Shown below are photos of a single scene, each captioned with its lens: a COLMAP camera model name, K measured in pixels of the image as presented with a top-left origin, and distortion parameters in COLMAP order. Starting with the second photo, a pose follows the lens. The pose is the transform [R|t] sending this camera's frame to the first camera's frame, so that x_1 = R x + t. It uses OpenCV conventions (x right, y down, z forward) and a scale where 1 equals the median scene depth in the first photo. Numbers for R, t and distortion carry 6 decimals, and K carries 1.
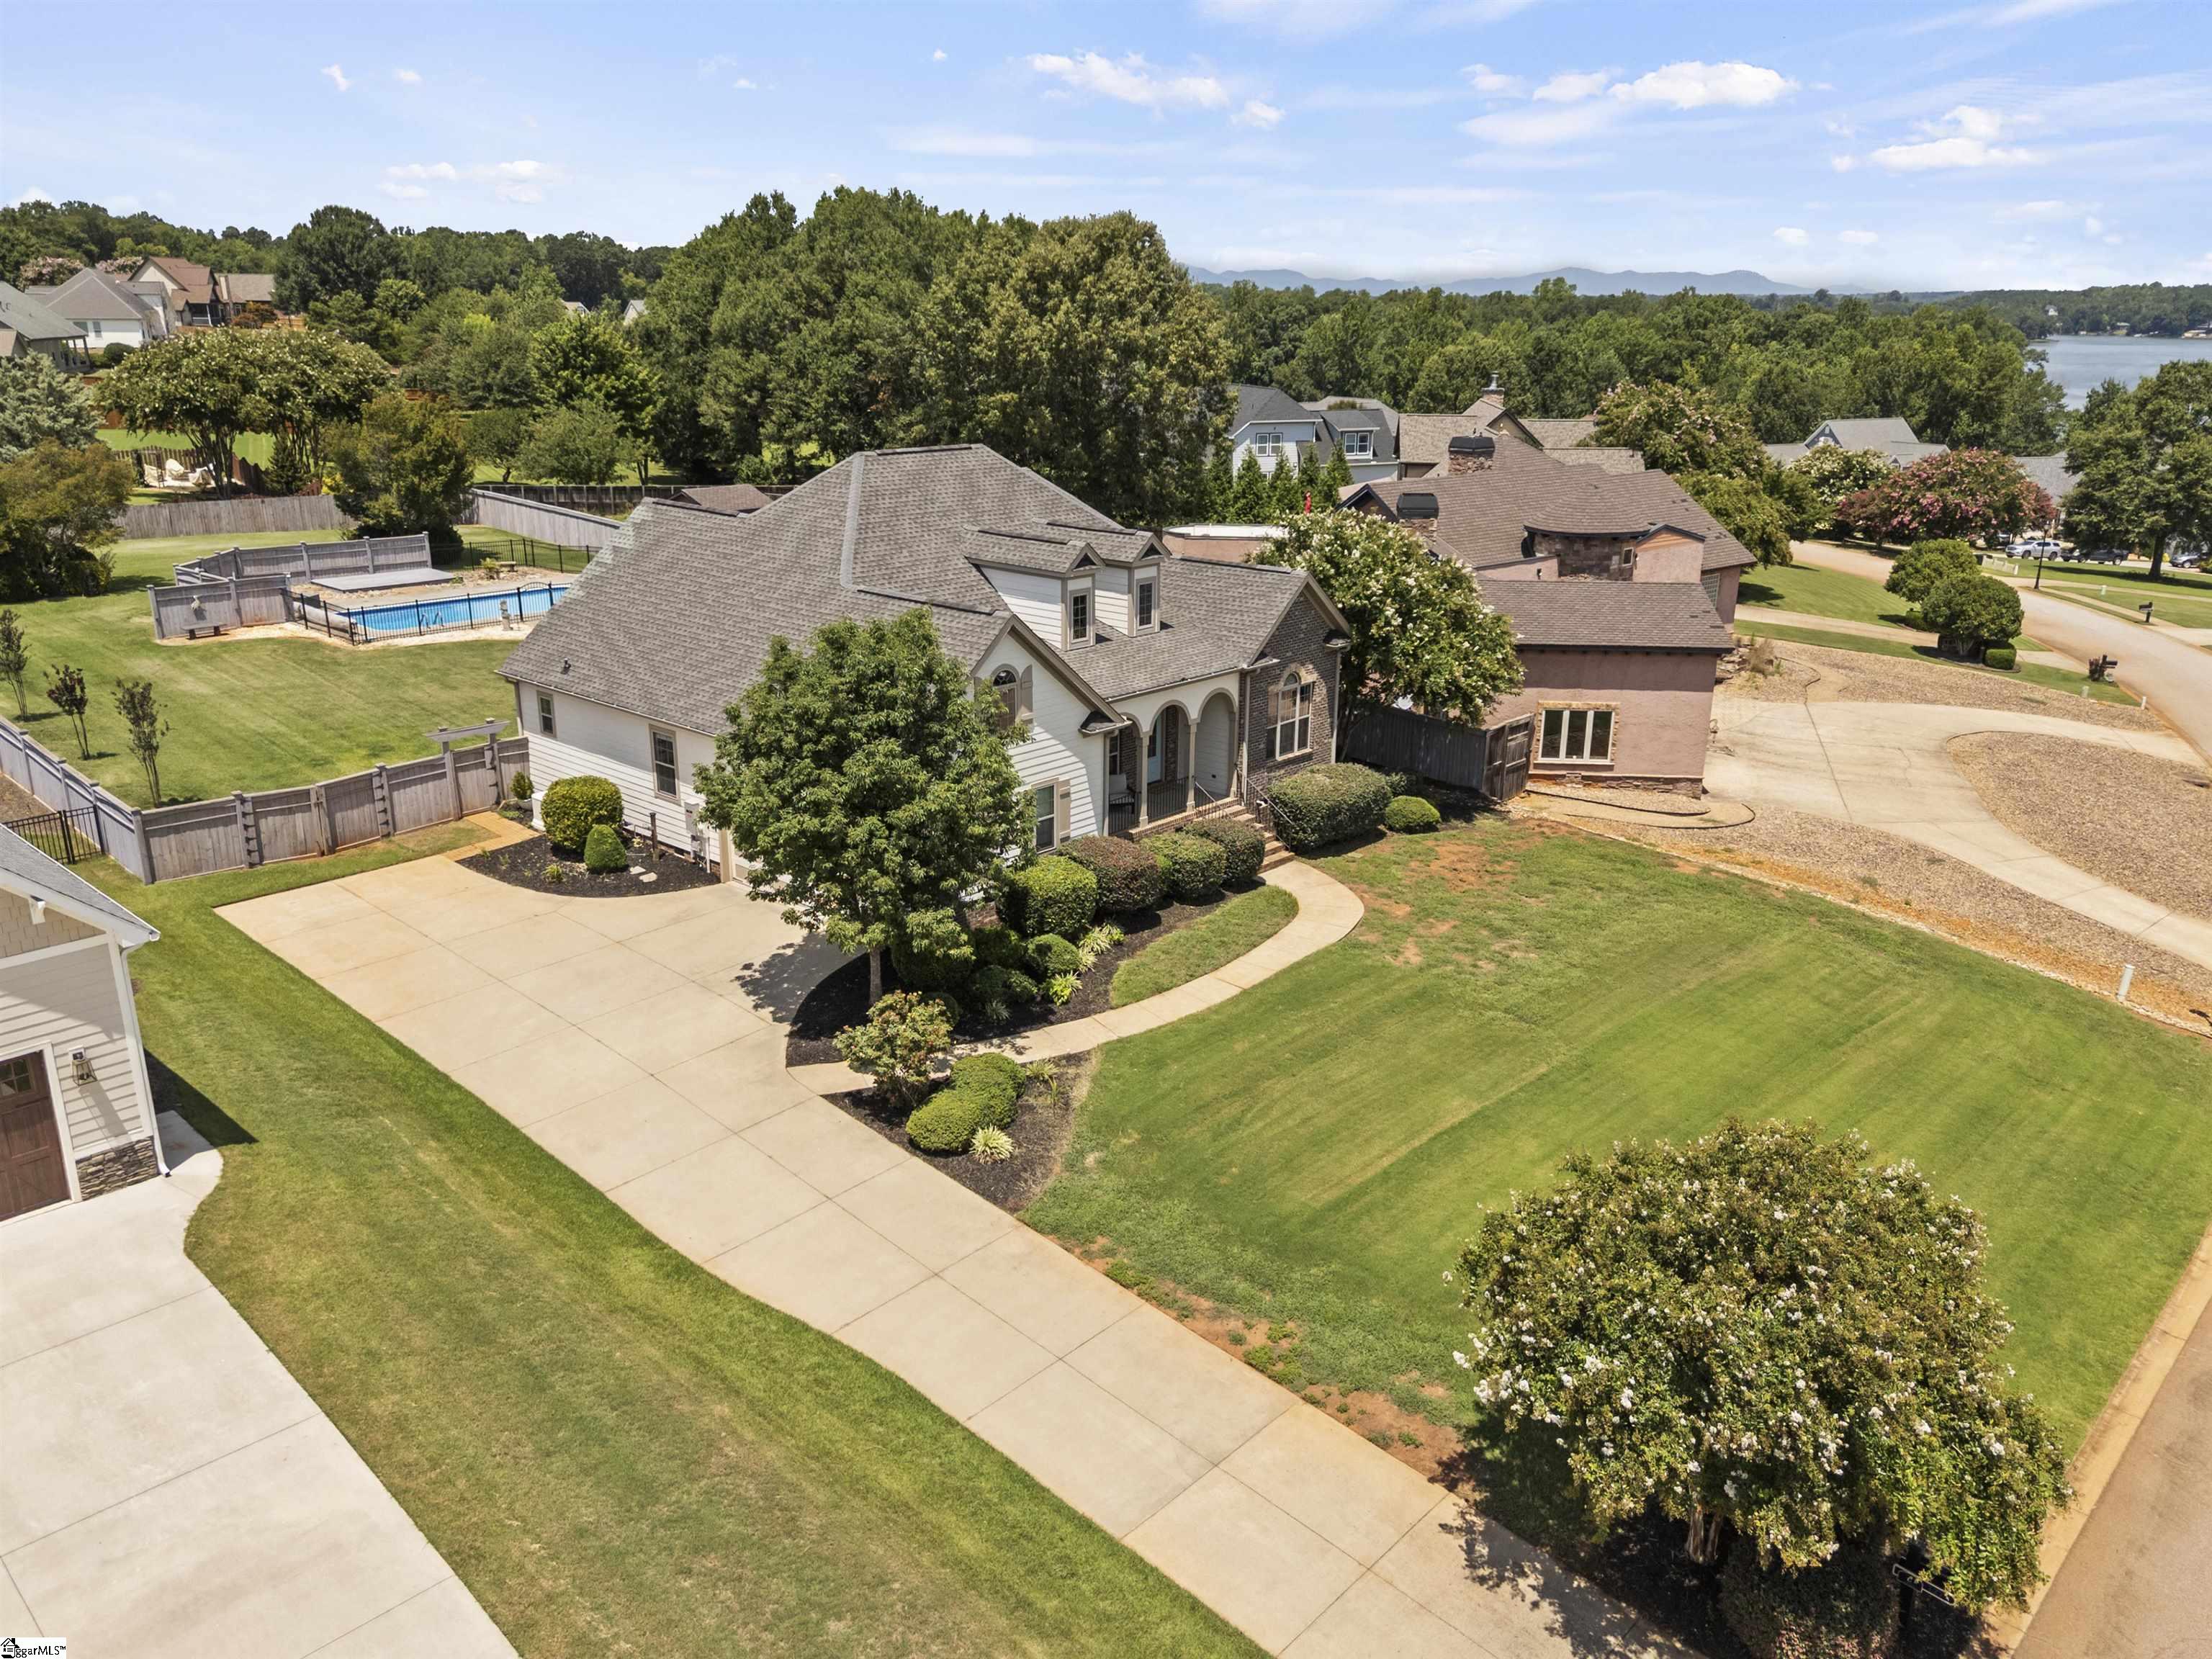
lens RADIAL K [[1655.9, 0, 1109.9], [0, 1655.9, 826.5], [0, 0, 1]] dist [0.033950, -0.007604]
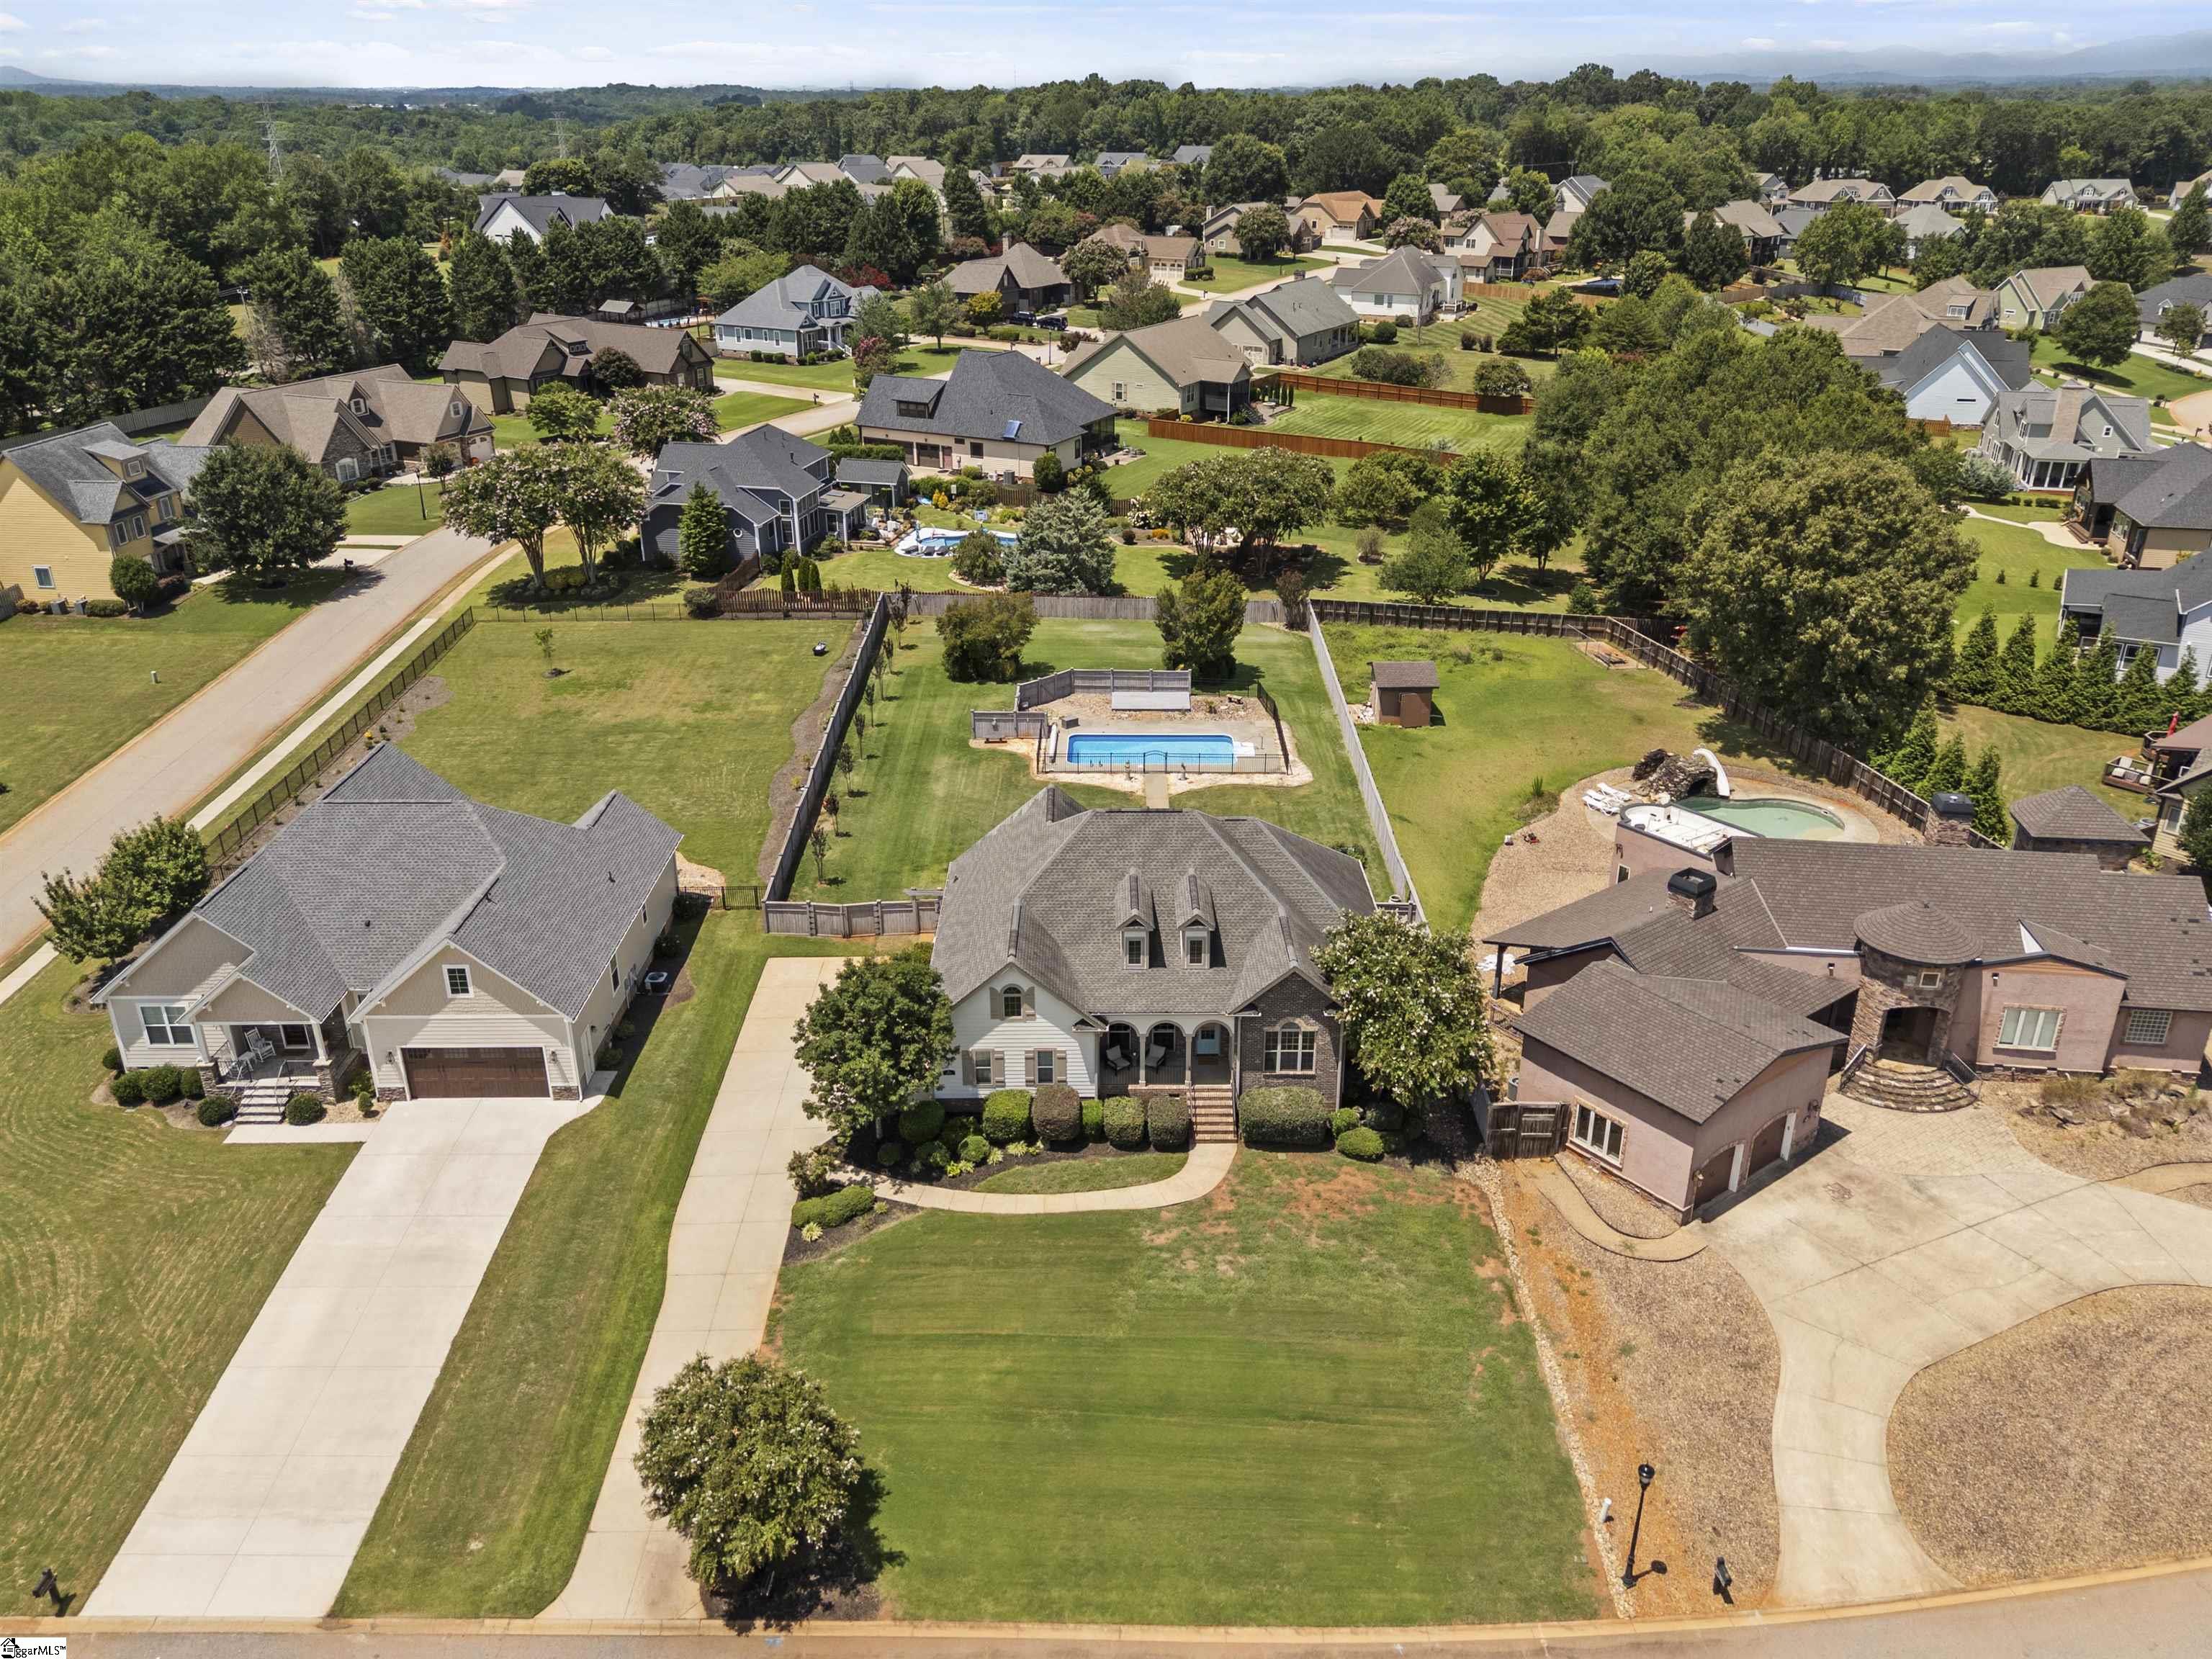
lens RADIAL K [[1640.8, 0, 1110.0], [0, 1640.8, 830.1], [0, 0, 1]] dist [0.080192, -0.081842]
pose [[0.680249, 0.289140, -0.673543, 1.049388], [-0.213391, 0.957226, 0.195404, -0.569957], [0.701232, 0.010804, 0.712852, -0.177856]]
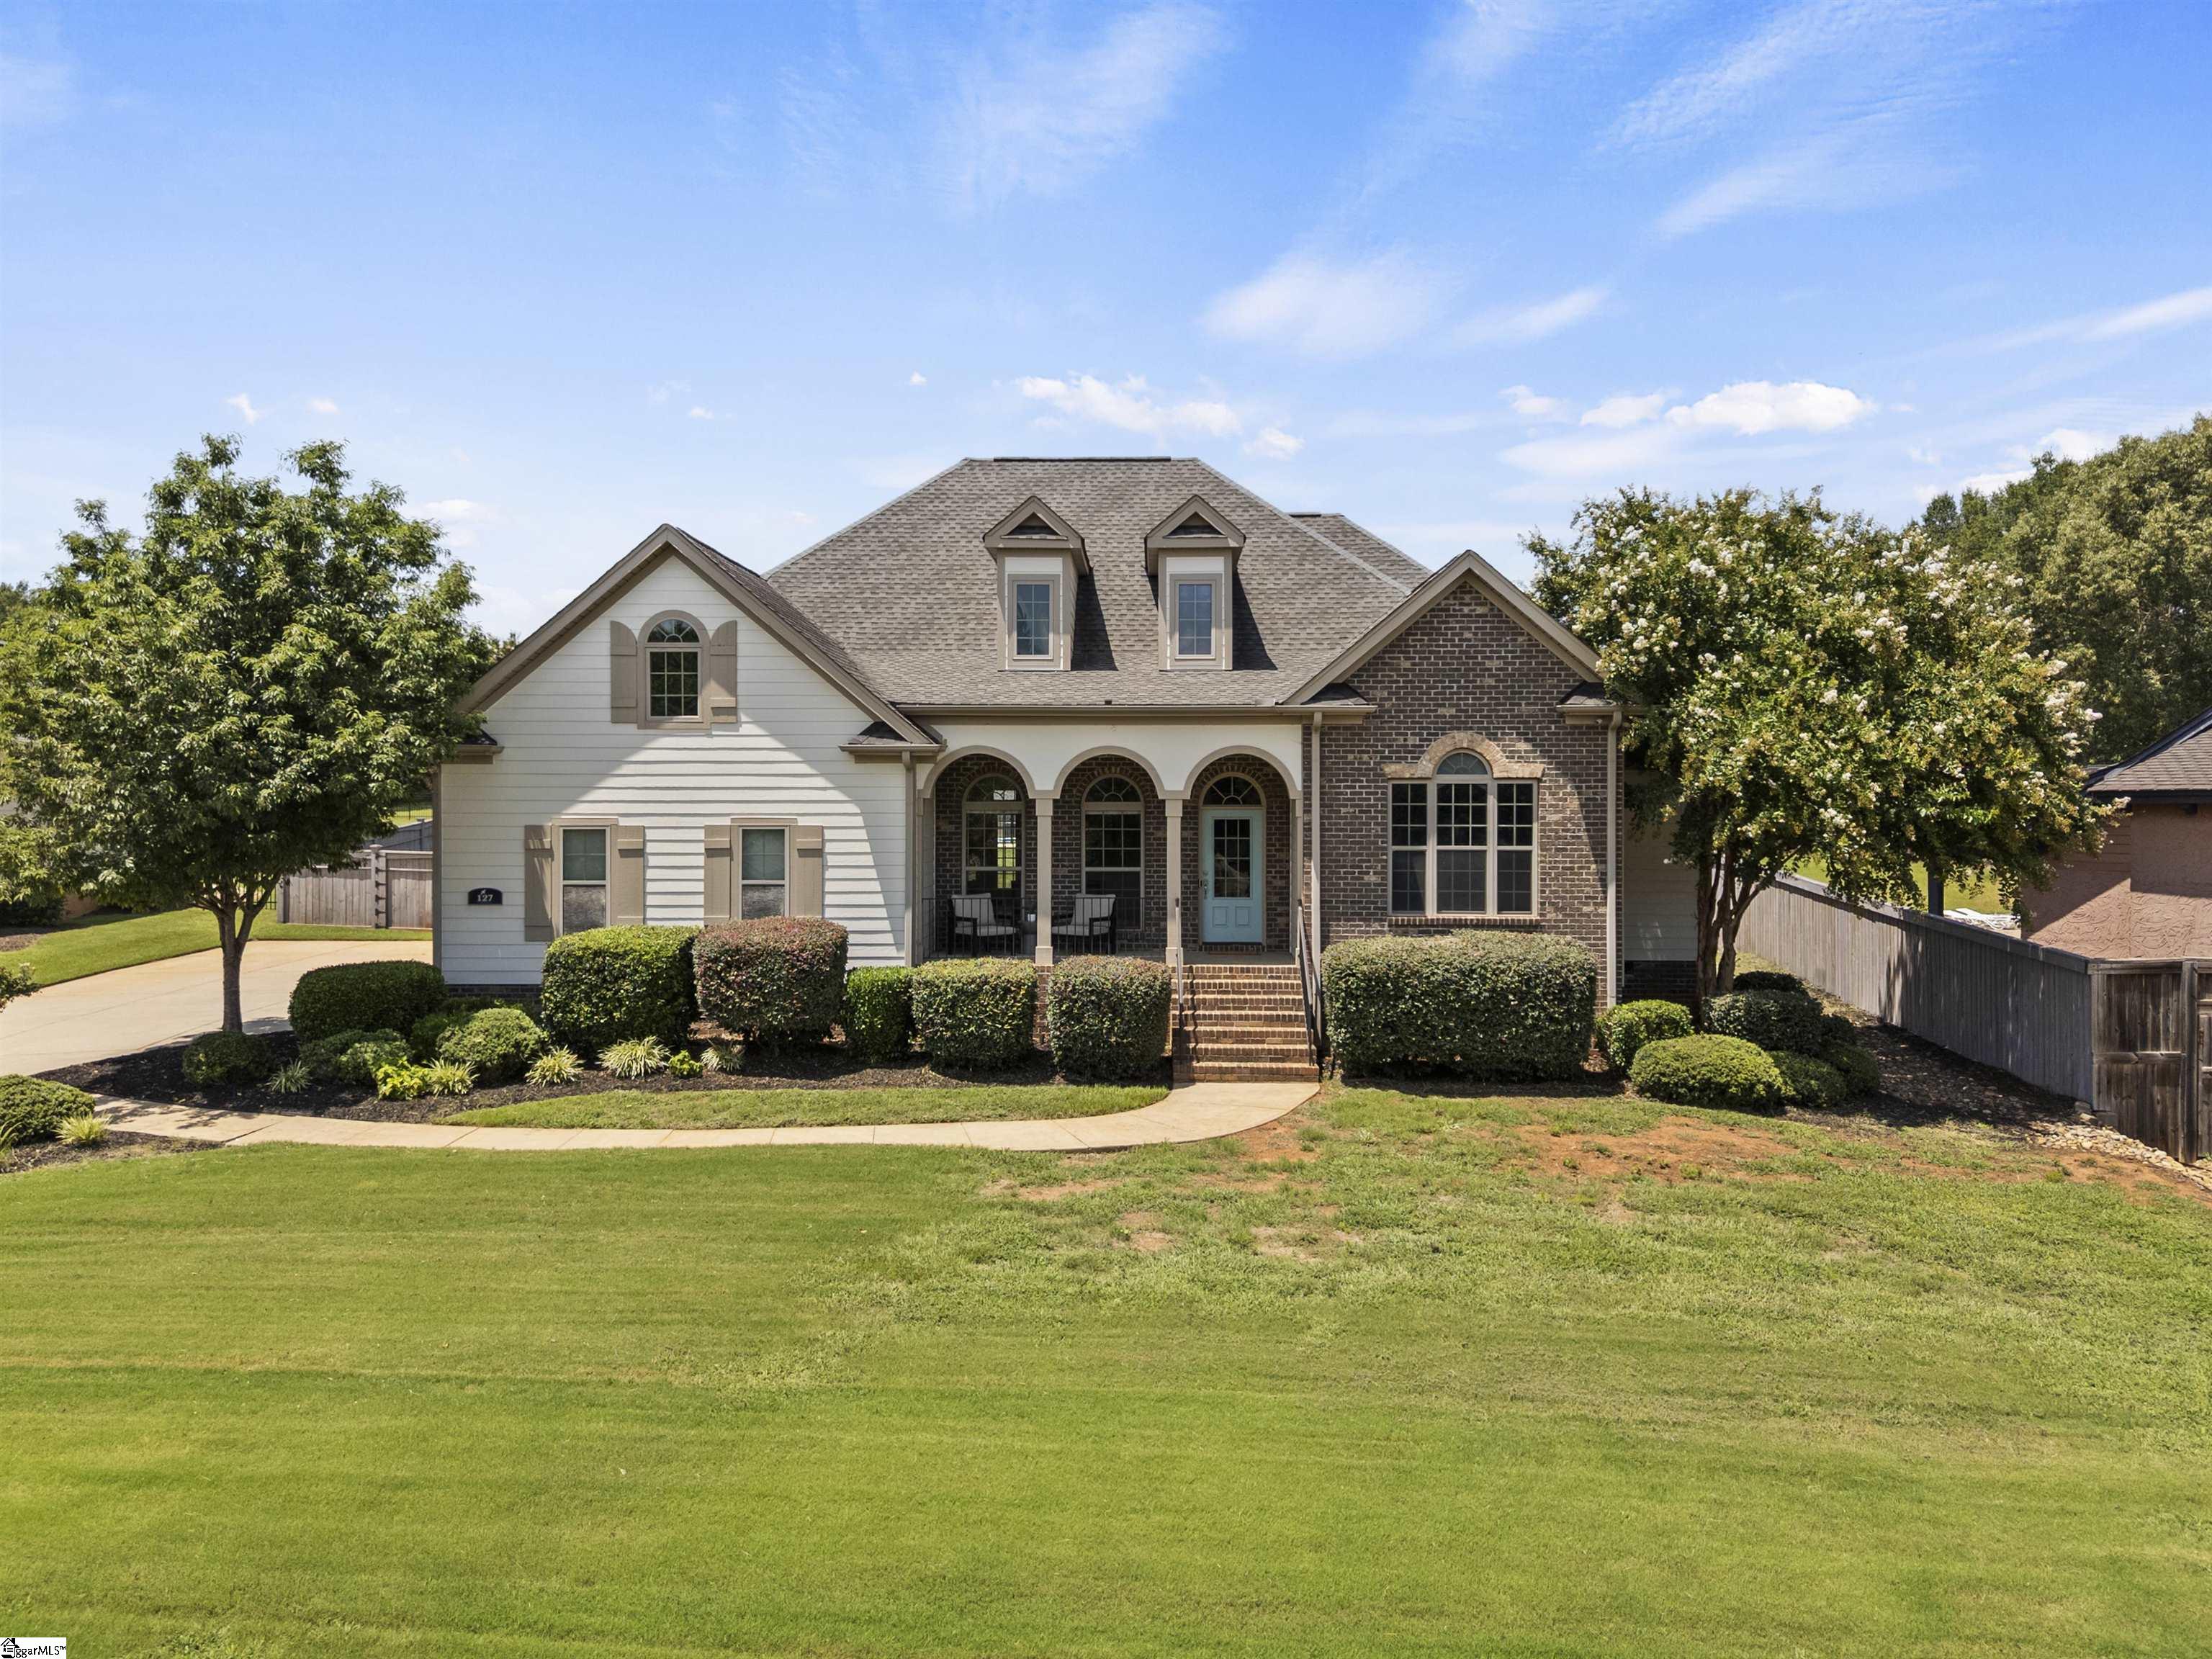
lens RADIAL K [[1781.4, 0, 1106.0], [0, 1781.4, 829.5], [0, 0, 1]] dist [0.058573, -0.038631]
pose [[0.657421, 0.007514, -0.753486, 0.513477], [-0.221996, 0.957501, -0.184145, 0.065683], [0.720080, 0.288331, 0.631150, 0.641727]]
